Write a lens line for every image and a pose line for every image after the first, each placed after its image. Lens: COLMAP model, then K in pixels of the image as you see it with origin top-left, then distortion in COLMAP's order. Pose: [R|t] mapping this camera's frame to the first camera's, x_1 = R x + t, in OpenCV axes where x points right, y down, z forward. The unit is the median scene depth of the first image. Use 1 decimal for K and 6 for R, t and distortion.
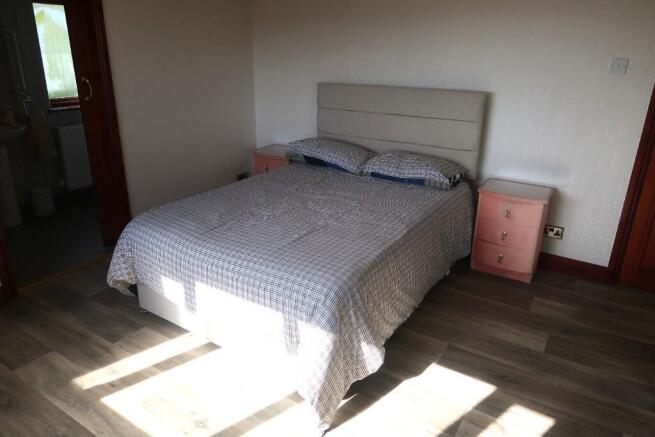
lens RADIAL K [[459.2, 0, 324.4], [0, 459.2, 216.4], [0, 0, 1]] dist [-0.001111, 0.002127]
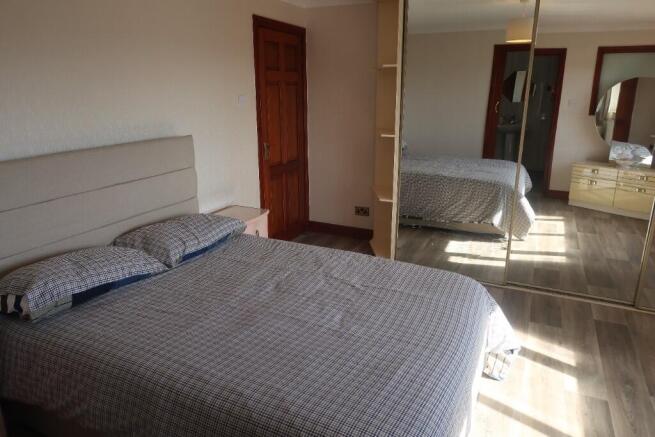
lens RADIAL K [[459.2, 0, 324.4], [0, 459.2, 216.4], [0, 0, 1]] dist [-0.001111, 0.002127]
pose [[-0.142474, -0.282549, 0.948613, -0.603296], [0.336686, 0.887406, 0.314886, -0.304092], [-0.930776, 0.364248, -0.031302, 0.769370]]
